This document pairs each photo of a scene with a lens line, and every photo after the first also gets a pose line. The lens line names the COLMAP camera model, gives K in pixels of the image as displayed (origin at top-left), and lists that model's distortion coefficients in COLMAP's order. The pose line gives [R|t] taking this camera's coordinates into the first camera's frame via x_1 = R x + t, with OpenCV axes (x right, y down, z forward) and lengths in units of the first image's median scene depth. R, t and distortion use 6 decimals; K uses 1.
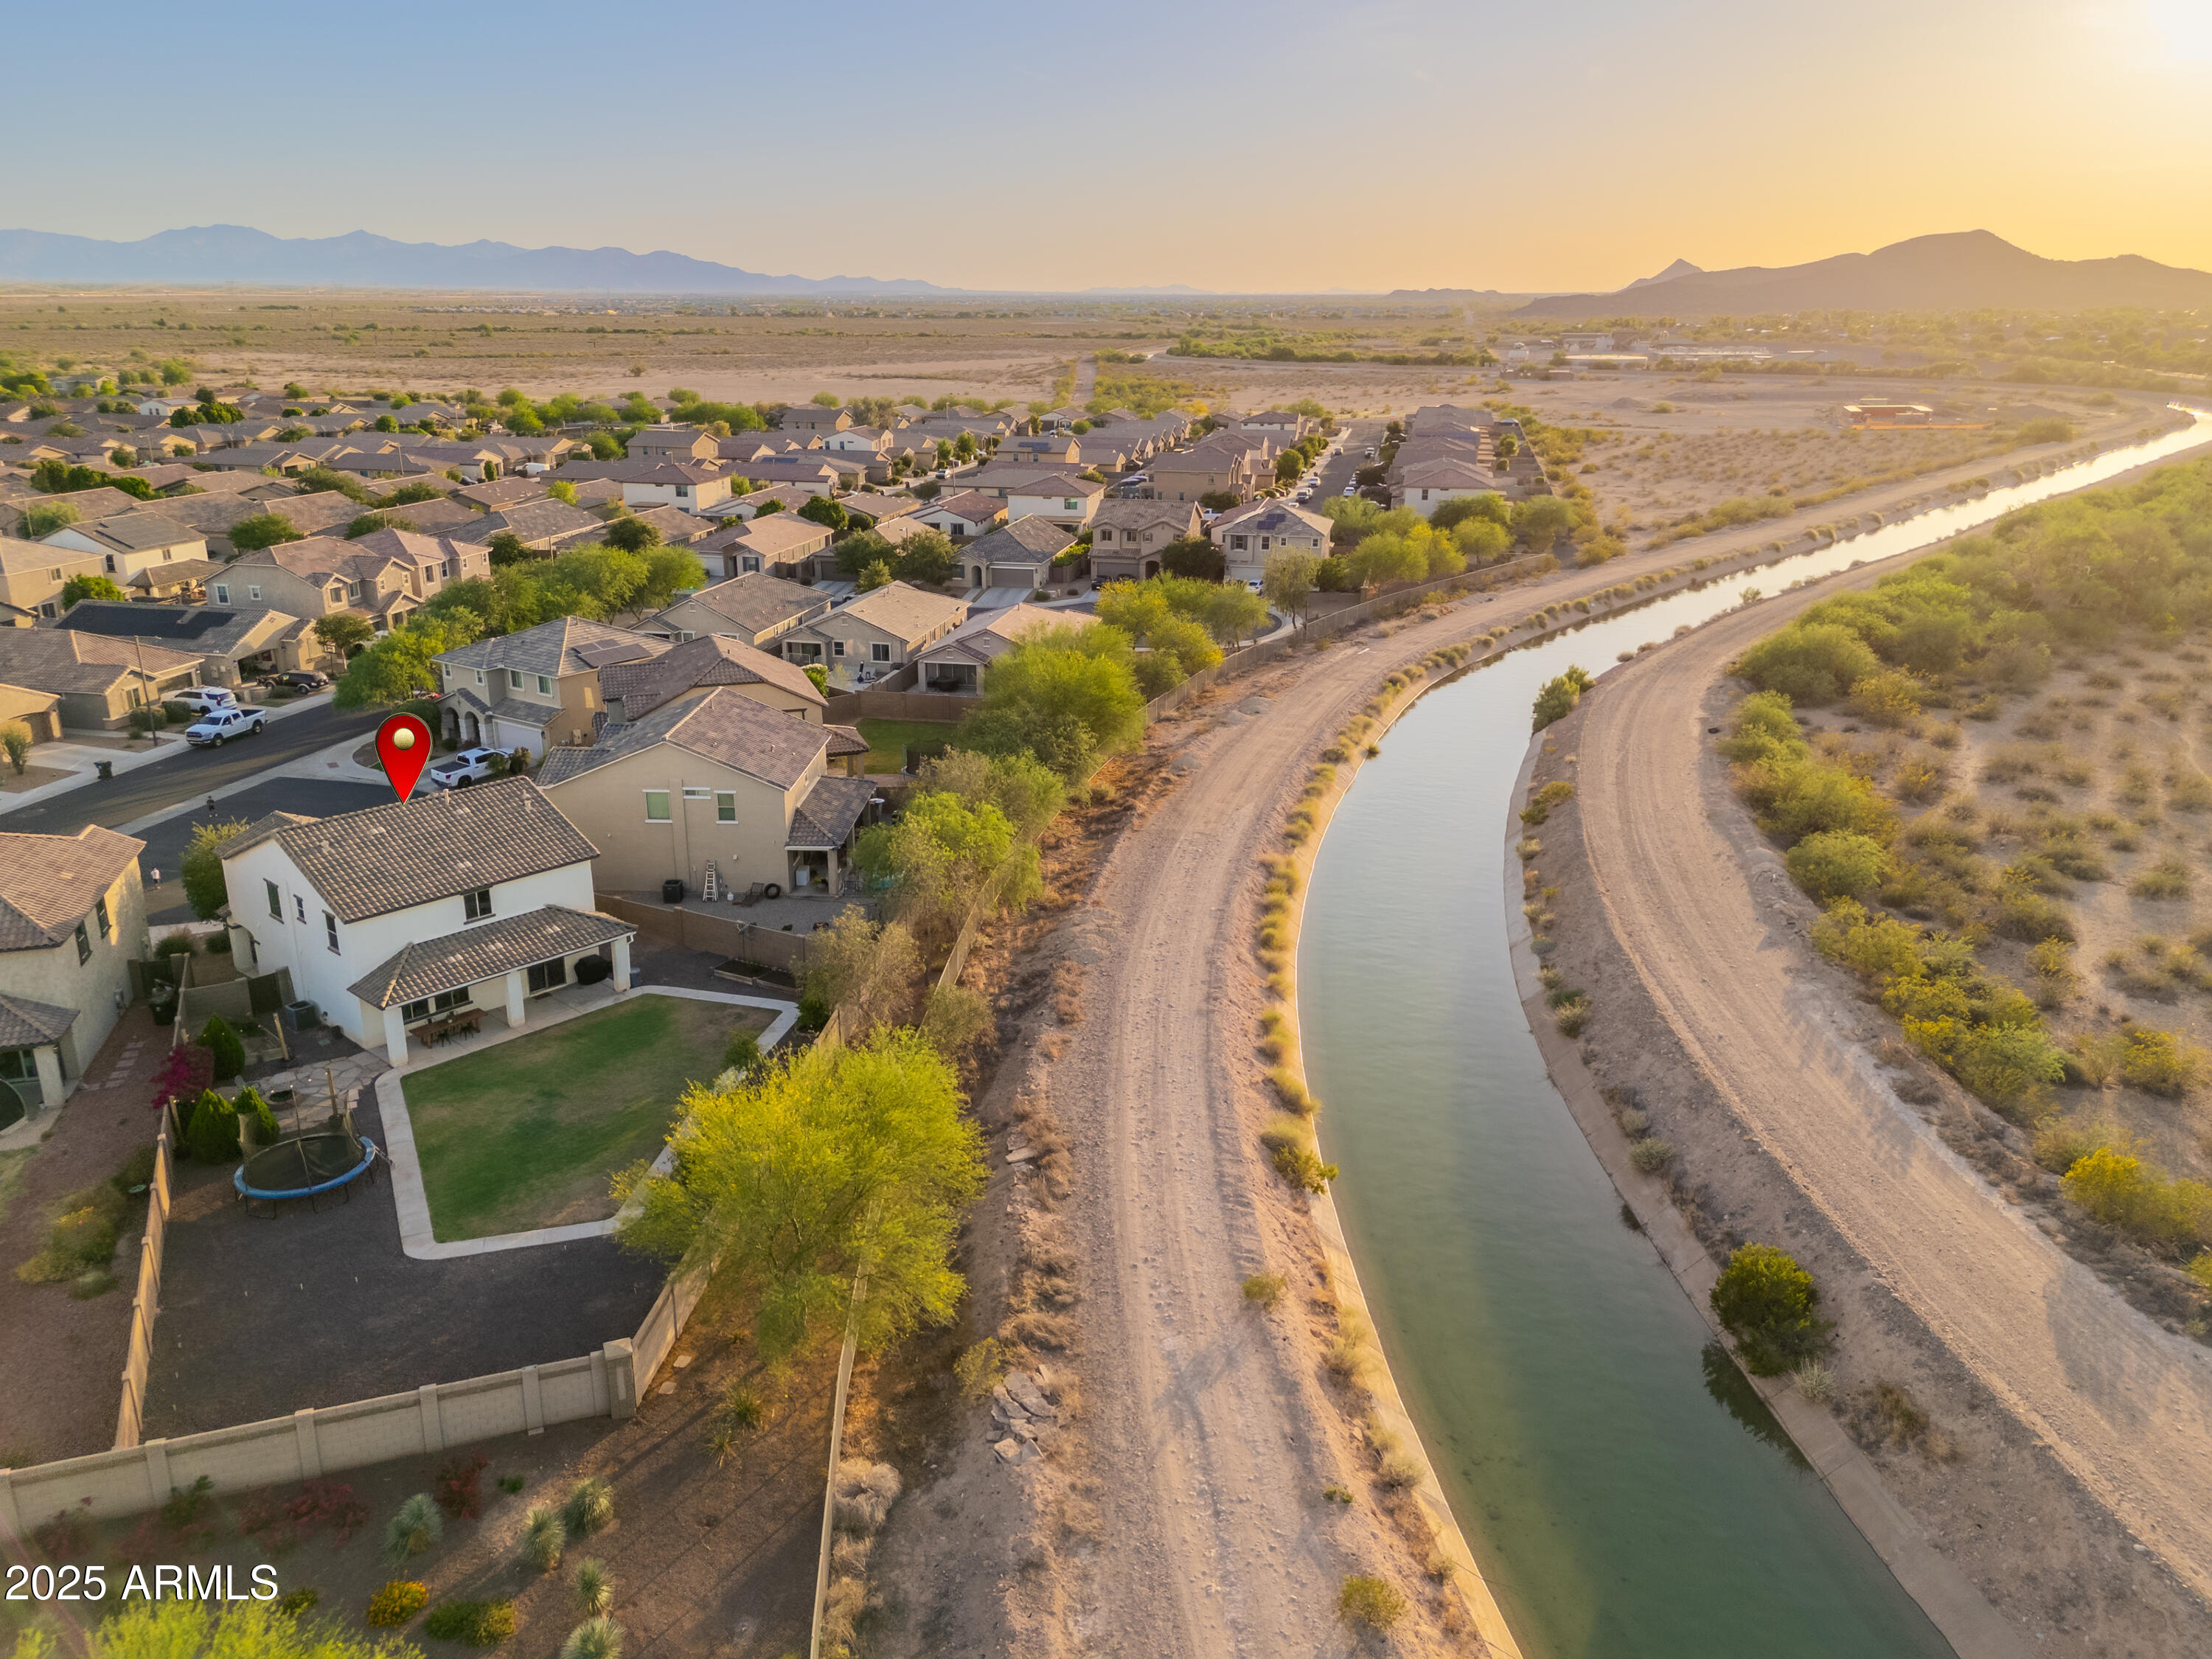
lens RADIAL K [[1632.4, 0, 1103.3], [0, 1632.4, 835.1], [0, 0, 1]] dist [0.075388, -0.044023]
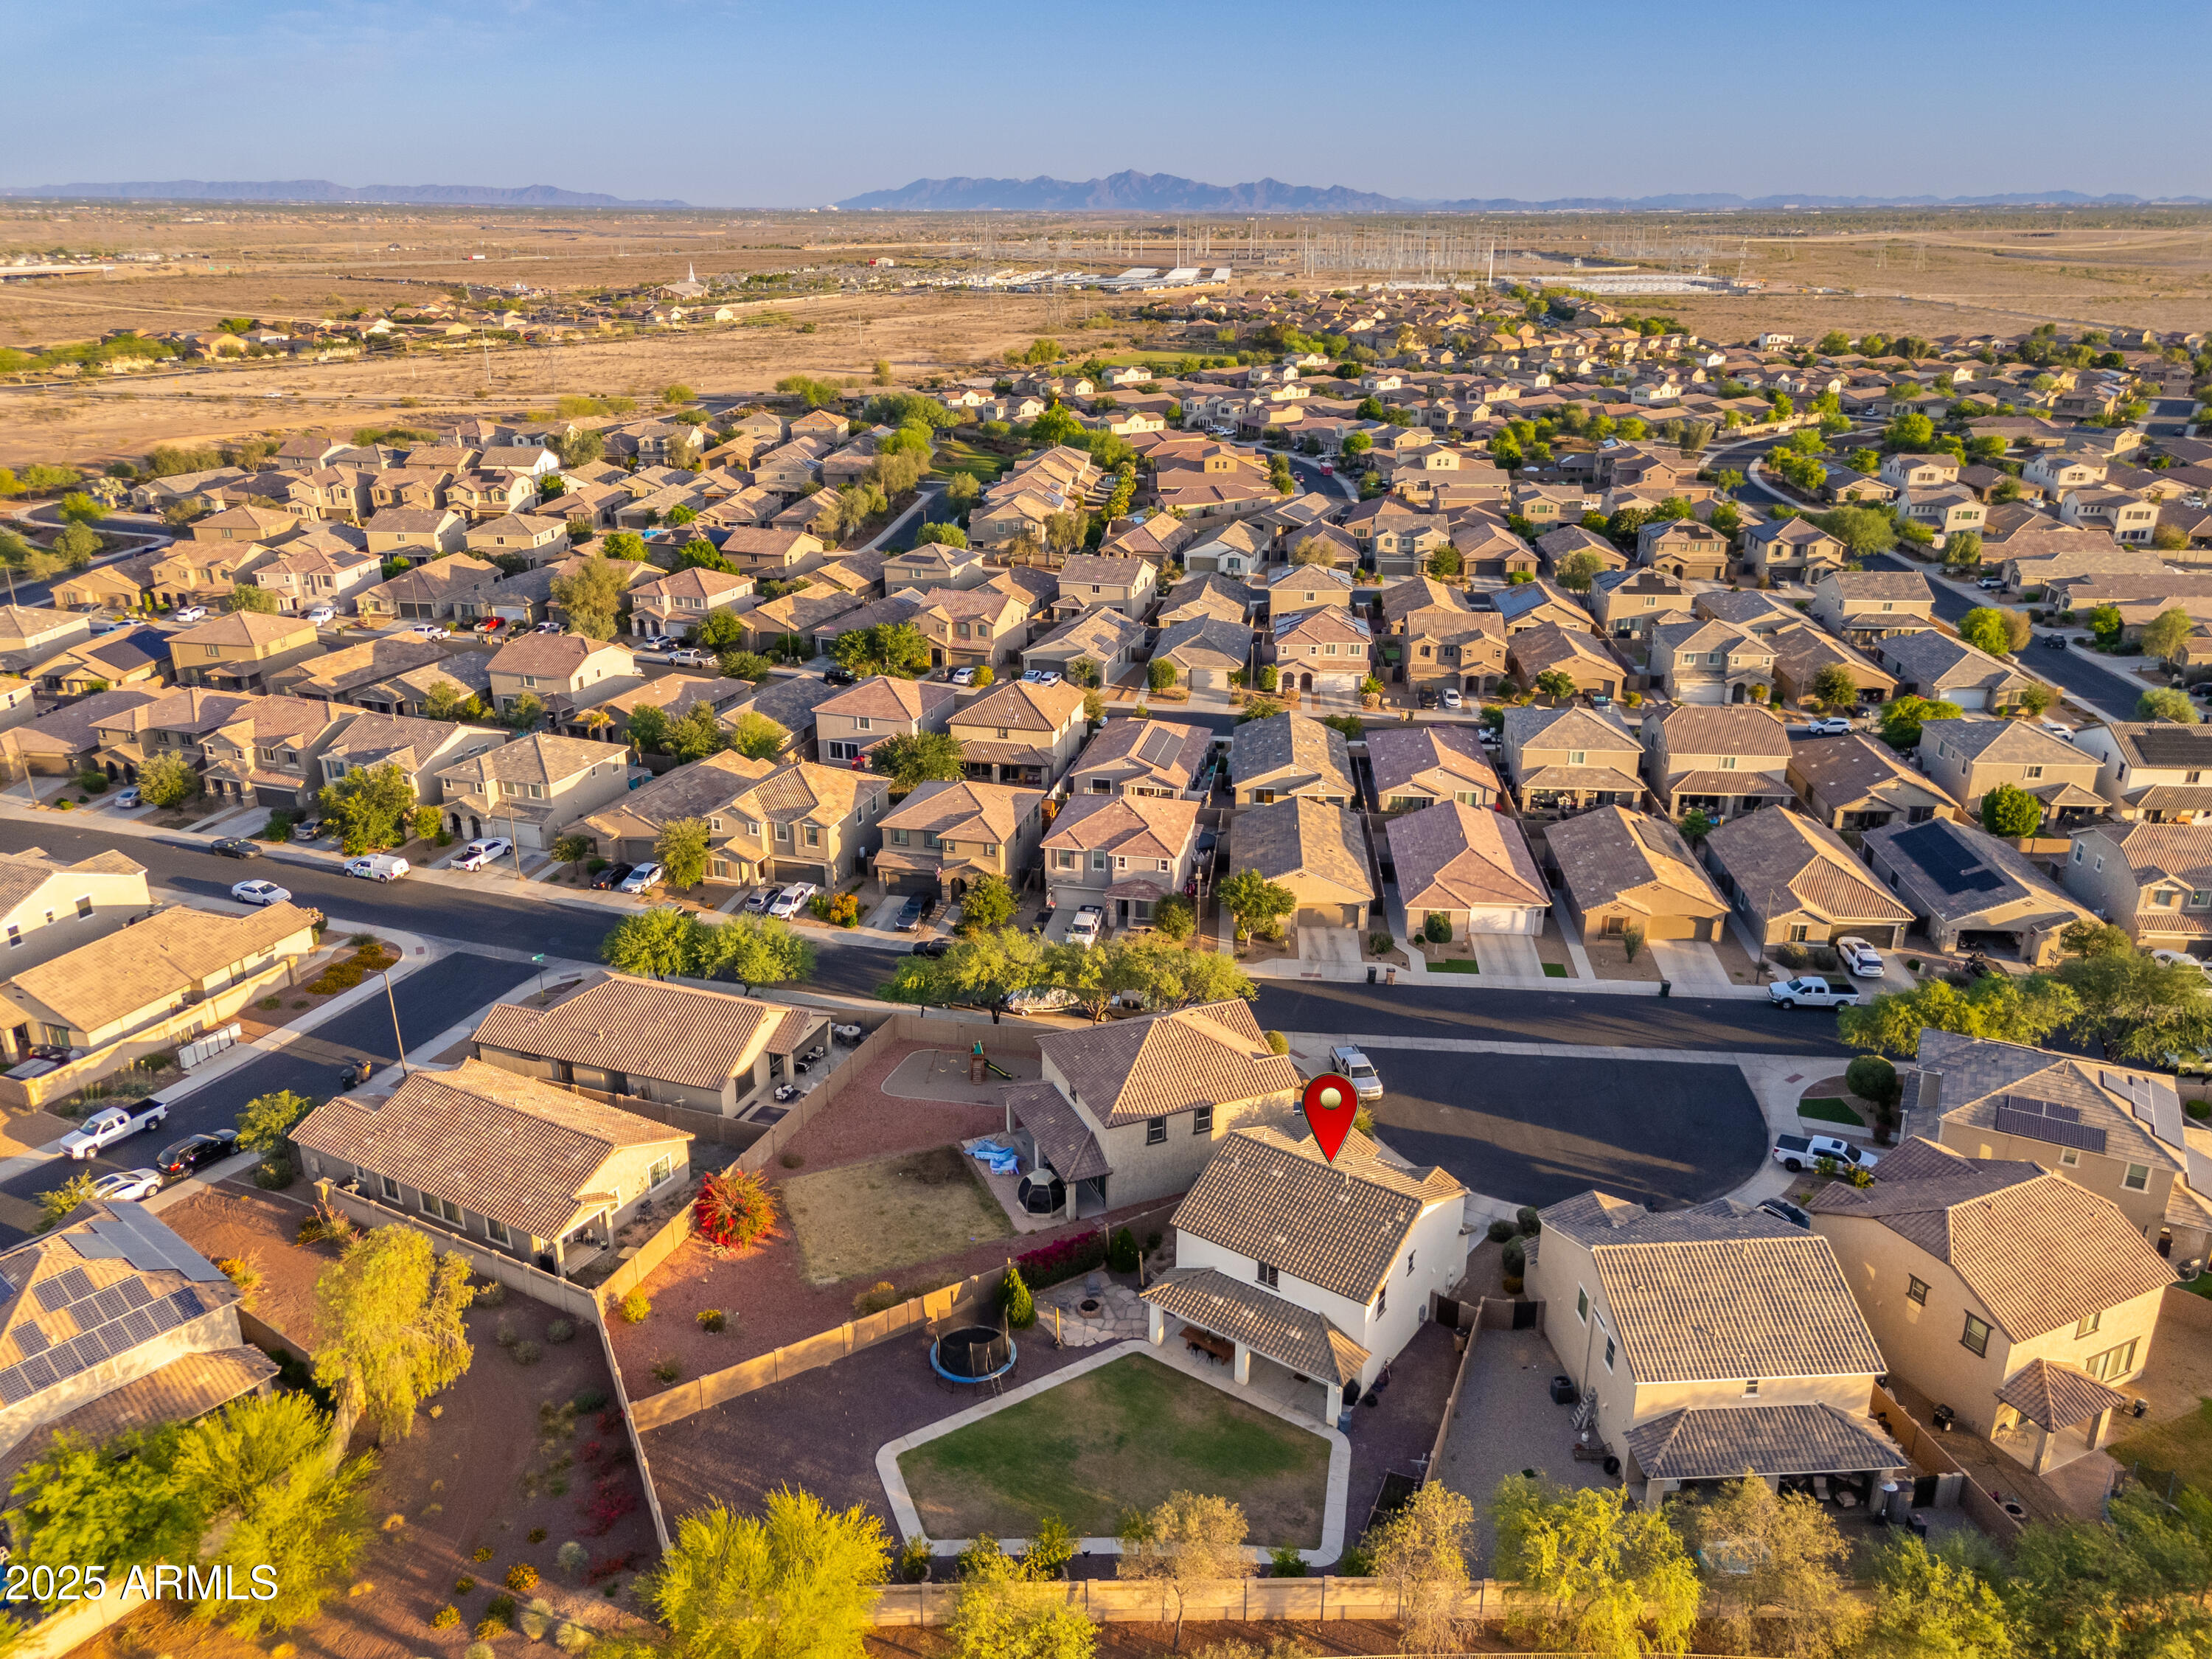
lens RADIAL K [[1632.4, 0, 1103.9], [0, 1632.4, 838.6], [0, 0, 1]] dist [0.075388, -0.044023]
pose [[0.110585, 0.350035, -0.930186, 0.351304], [-0.305166, 0.902674, 0.303403, -0.336873], [0.945857, 0.250309, 0.206641, 0.355762]]
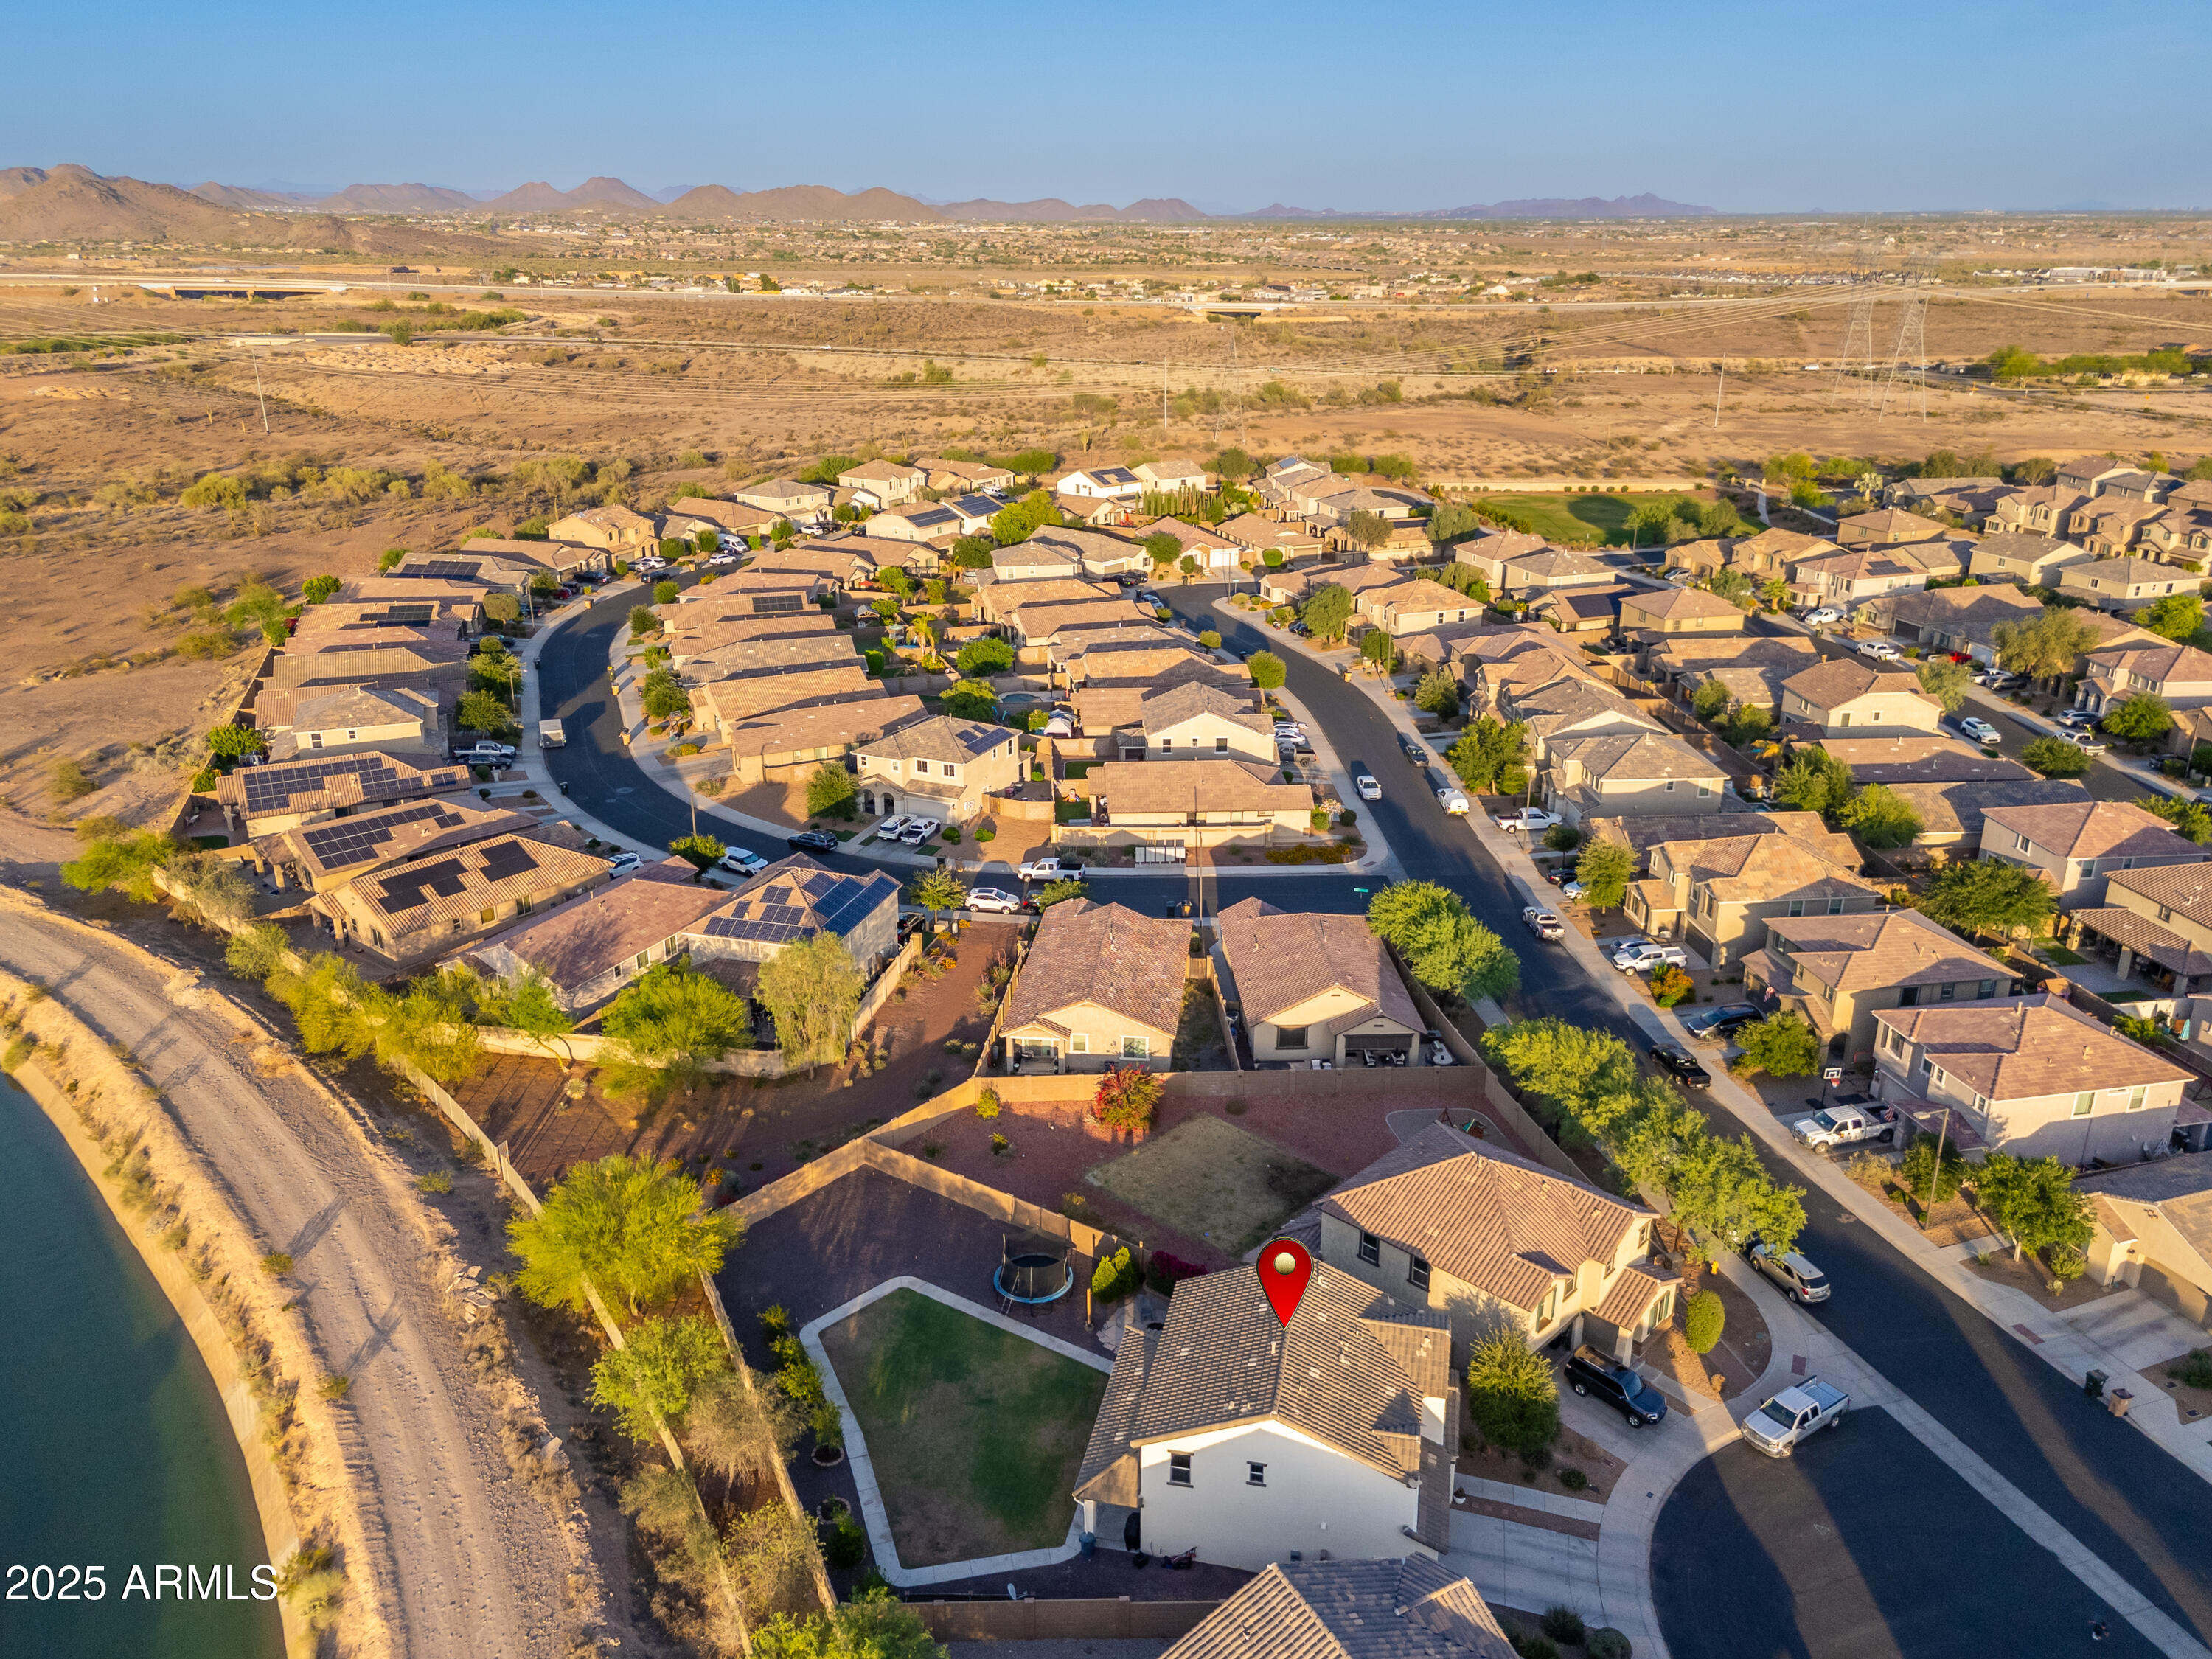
lens RADIAL K [[1632.4, 0, 1094.4], [0, 1632.4, 822.3], [0, 0, 1]] dist [0.075388, -0.044023]
pose [[-0.865010, 0.165078, -0.473821, 0.057971], [-0.160873, 0.803231, 0.573533, -0.509780], [0.475265, 0.572337, -0.668247, 0.907608]]
